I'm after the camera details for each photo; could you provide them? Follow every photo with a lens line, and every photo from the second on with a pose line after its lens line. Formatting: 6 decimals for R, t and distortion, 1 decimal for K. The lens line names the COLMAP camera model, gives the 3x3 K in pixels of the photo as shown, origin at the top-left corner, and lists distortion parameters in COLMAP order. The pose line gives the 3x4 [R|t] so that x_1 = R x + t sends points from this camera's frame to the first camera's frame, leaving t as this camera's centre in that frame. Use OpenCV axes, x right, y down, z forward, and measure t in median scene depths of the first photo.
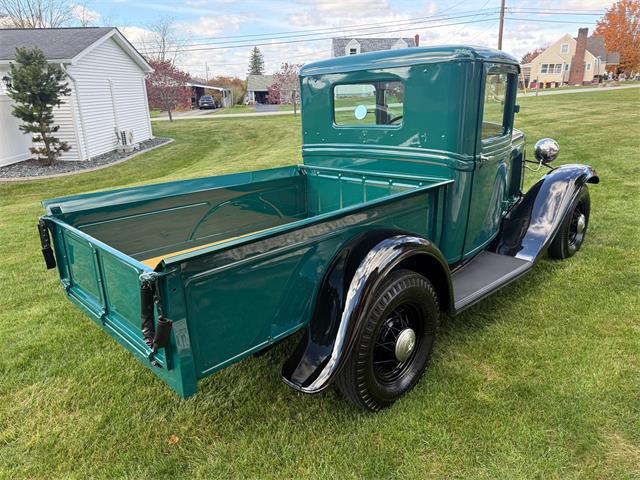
lens RADIAL K [[456.1, 0, 317.7], [0, 456.1, 238.3], [0, 0, 1]] dist [0.033824, -0.047659]
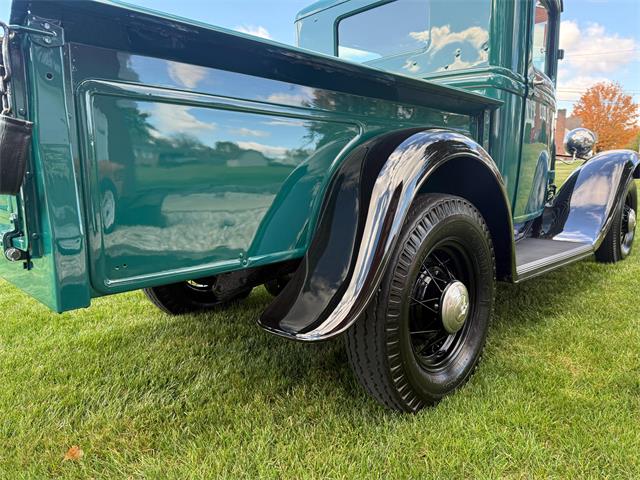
lens RADIAL K [[454.8, 0, 318.5], [0, 454.8, 237.4], [0, 0, 1]] dist [0.033411, -0.046299]
pose [[0.999555, 0.017425, 0.024224, -0.014104], [-0.013149, 0.985929, -0.166649, 0.182776], [-0.026787, 0.166256, 0.985719, 0.260116]]
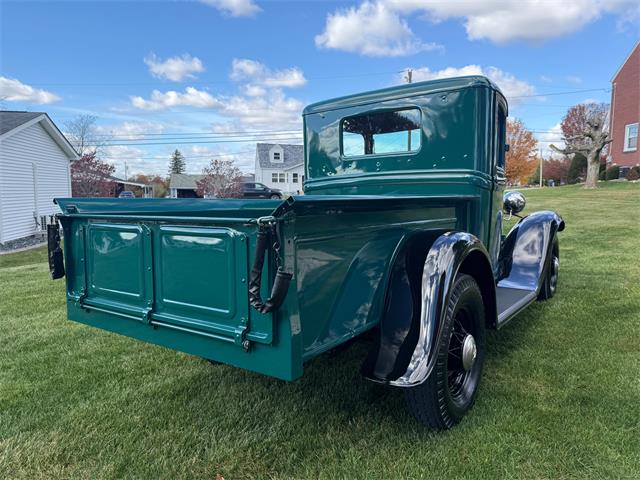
lens RADIAL K [[456.1, 0, 317.7], [0, 456.1, 238.3], [0, 0, 1]] dist [0.033824, -0.047659]
pose [[0.983566, 0.003795, 0.180511, -0.206115], [0.035748, 0.975893, -0.215301, 0.145811], [-0.176976, 0.218216, 0.959719, 0.080656]]
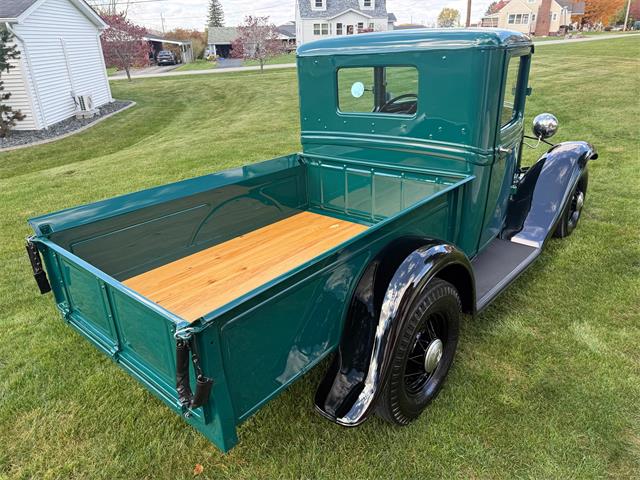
lens RADIAL K [[454.8, 0, 318.5], [0, 454.8, 237.4], [0, 0, 1]] dist [0.033411, -0.046299]
pose [[0.996825, -0.039930, 0.068884, -0.079403], [0.033279, 0.994909, 0.095127, -0.085580], [-0.072331, -0.092533, 0.993079, 0.059920]]
